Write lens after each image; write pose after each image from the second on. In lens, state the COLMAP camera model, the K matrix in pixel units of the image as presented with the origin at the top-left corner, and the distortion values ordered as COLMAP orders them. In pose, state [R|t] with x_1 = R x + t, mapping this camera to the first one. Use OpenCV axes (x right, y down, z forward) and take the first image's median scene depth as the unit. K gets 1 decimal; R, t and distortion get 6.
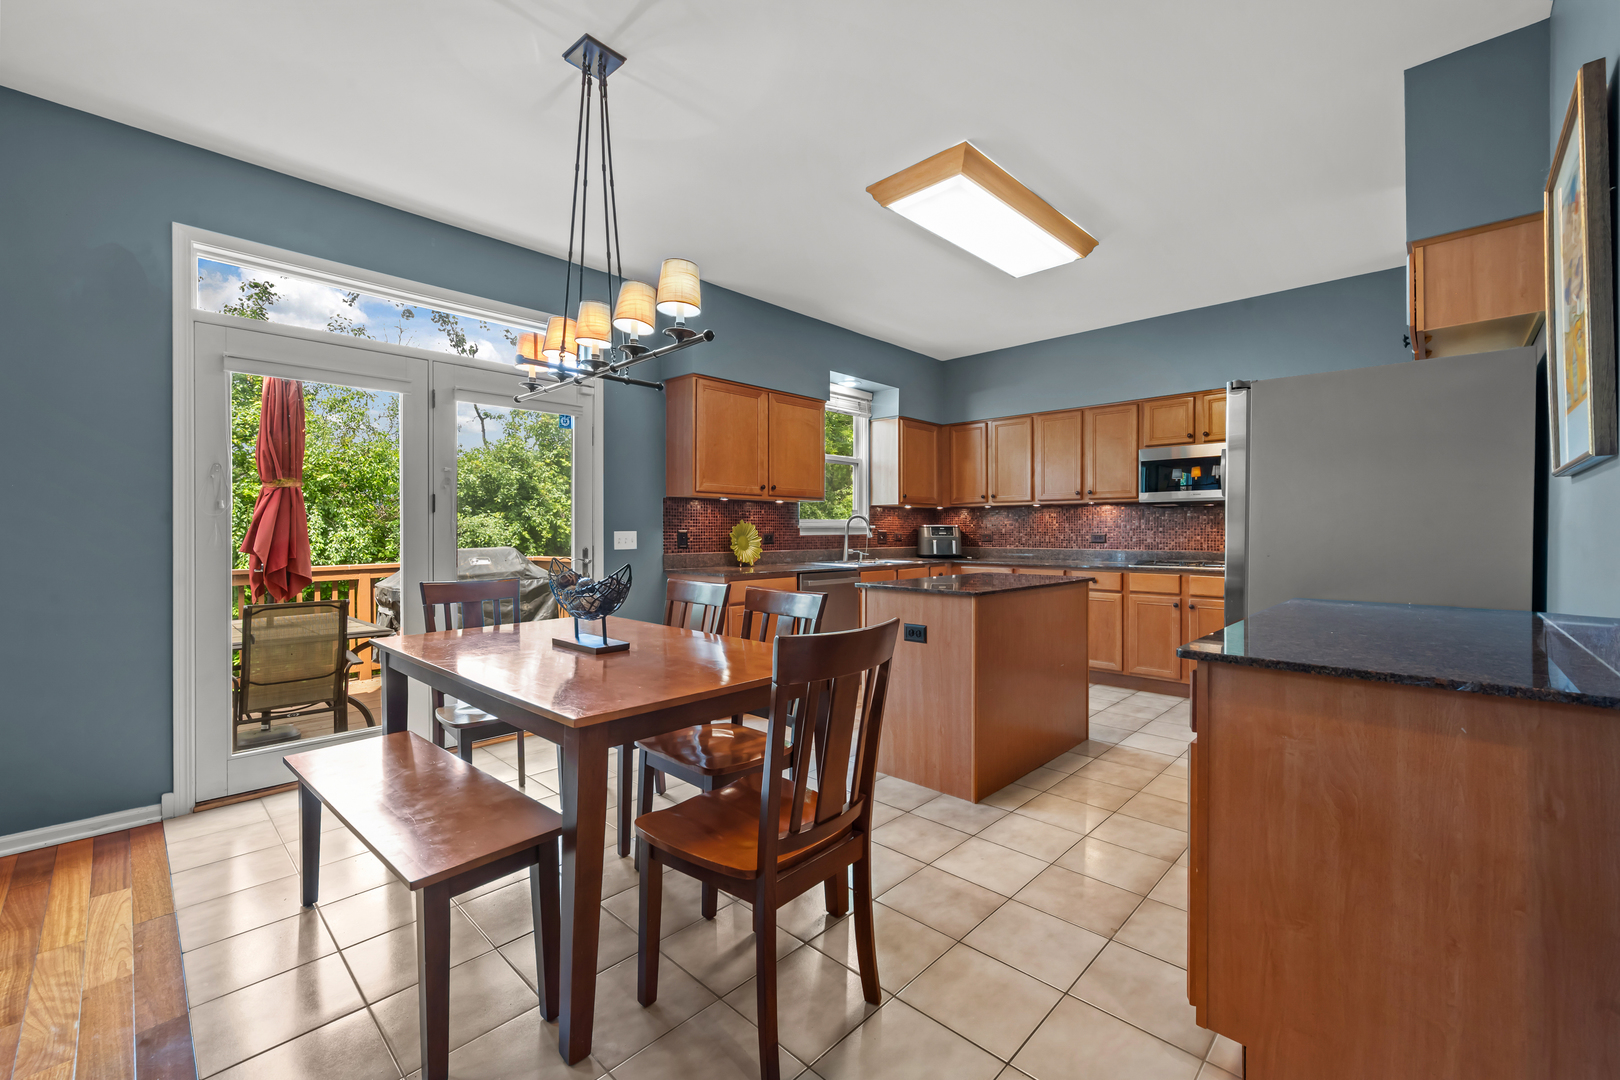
lens RADIAL K [[666.0, 0, 810.0], [0, 666.0, 540.0], [0, 0, 1]] dist [-0.000881, -0.000137]
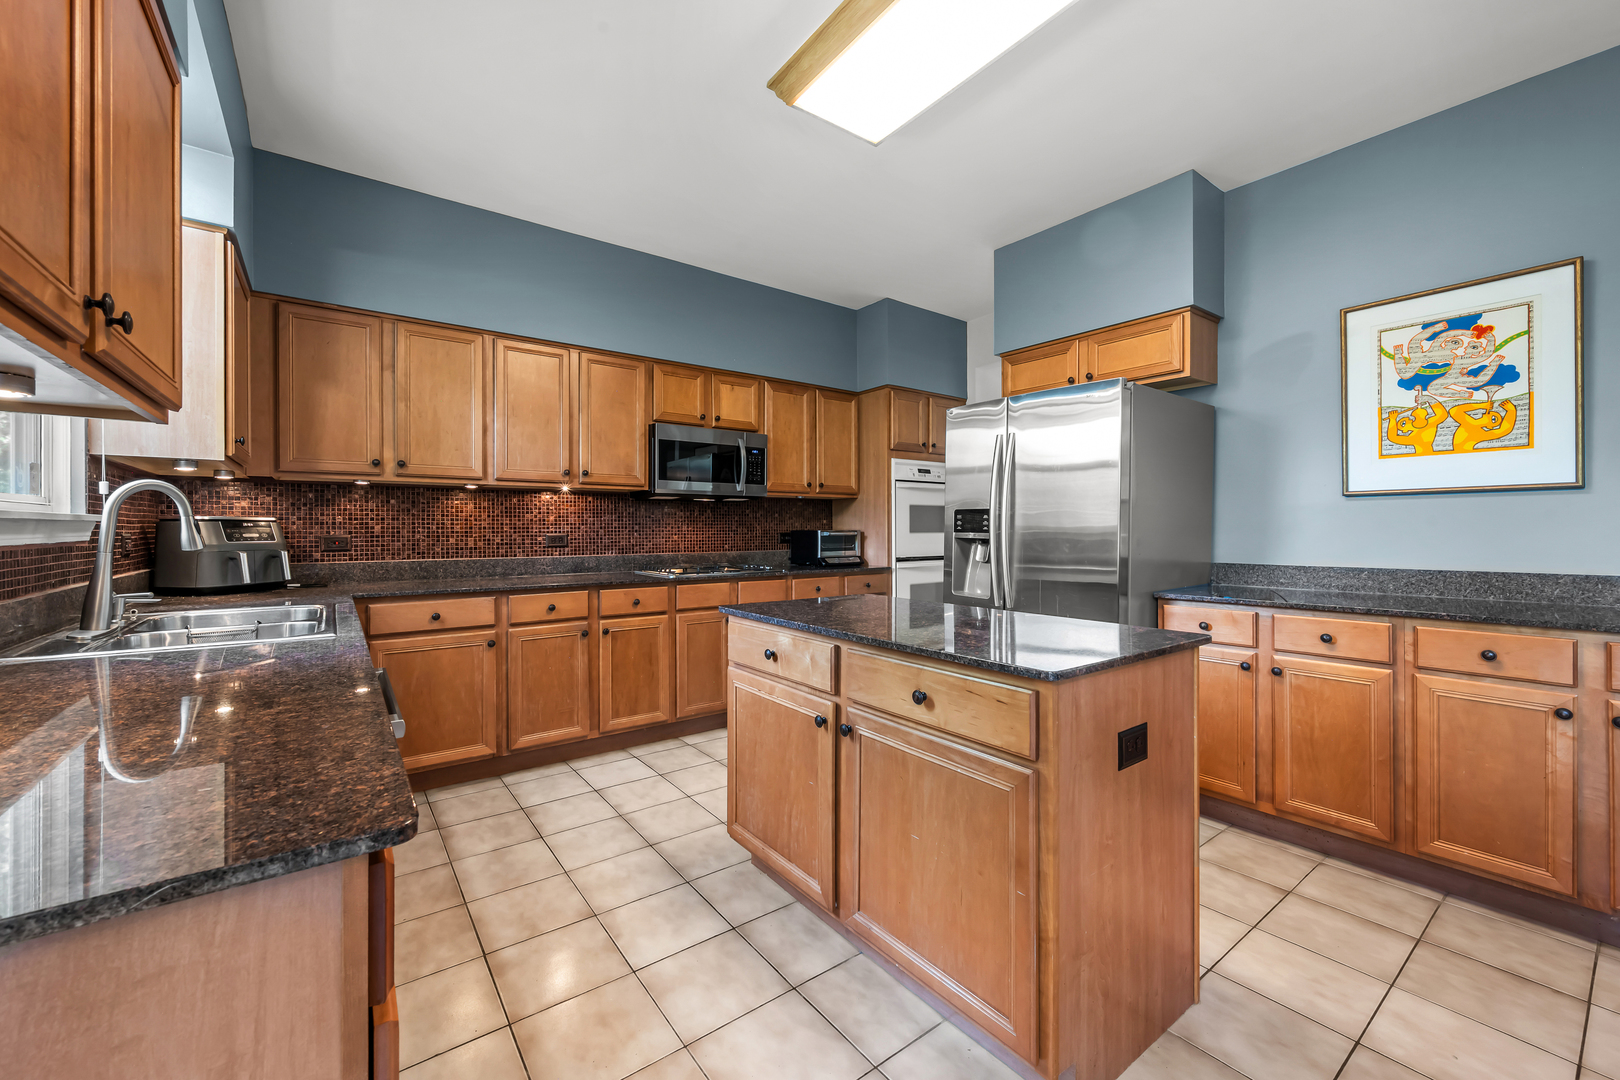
lens RADIAL K [[636.9, 0, 810.0], [0, 636.9, 540.0], [0, 0, 1]] dist [0.001387, 0.000353]
pose [[0.165871, -0.015588, 0.986024, -0.195846], [0.013486, 0.999817, 0.013537, -0.009411], [-0.986055, 0.011052, 0.166051, 0.691720]]
